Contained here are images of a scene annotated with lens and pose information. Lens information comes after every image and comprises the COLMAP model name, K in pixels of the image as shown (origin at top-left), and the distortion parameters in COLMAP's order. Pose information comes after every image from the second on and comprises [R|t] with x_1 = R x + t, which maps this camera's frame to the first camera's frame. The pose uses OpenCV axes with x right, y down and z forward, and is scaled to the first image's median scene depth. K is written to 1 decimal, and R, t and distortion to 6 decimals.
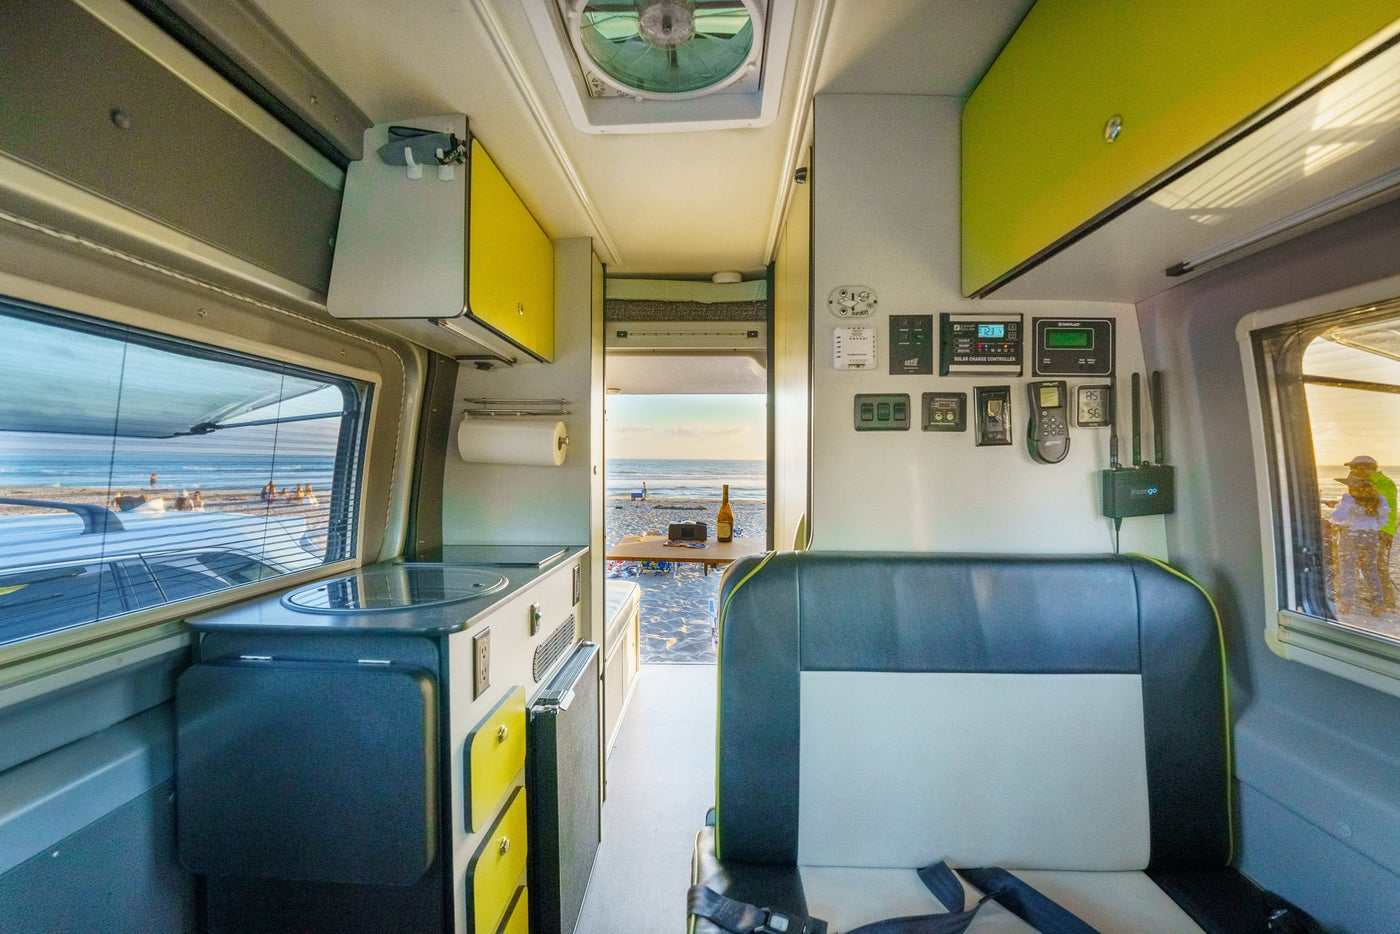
lens RADIAL K [[572.7, 0, 702.9], [0, 572.7, 459.2], [0, 0, 1]] dist [-0.019533, 0.000003]
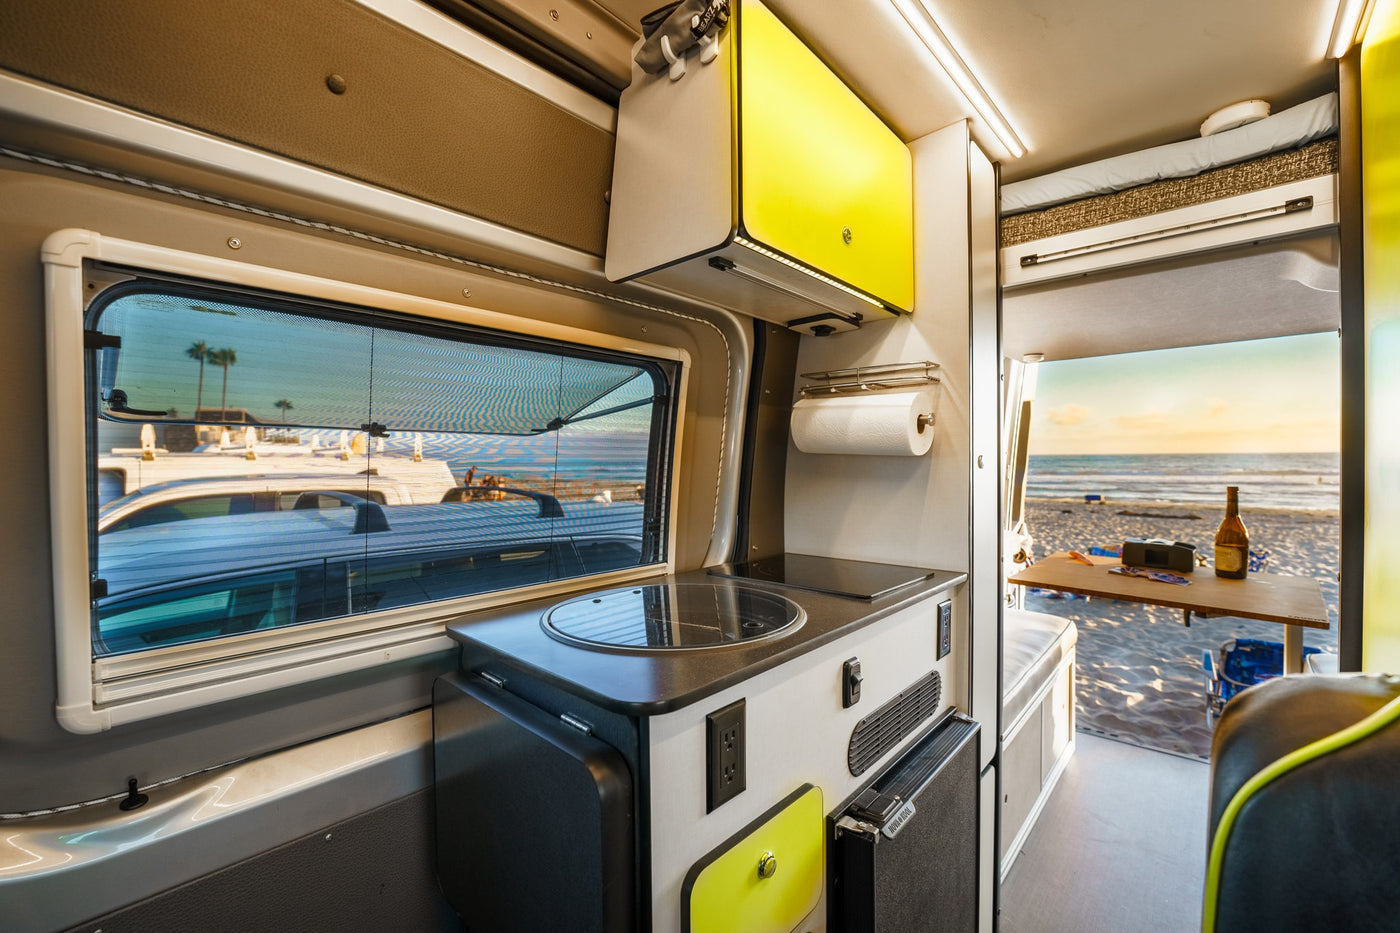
lens RADIAL K [[577.1, 0, 701.3], [0, 577.1, 467.8], [0, 0, 1]] dist [-0.029023, 0.003537]
pose [[0.753517, -0.002796, -0.657422, 0.012300], [0.014904, 0.999807, 0.012831, 0.013046], [0.657259, -0.019466, 0.753413, 0.298636]]
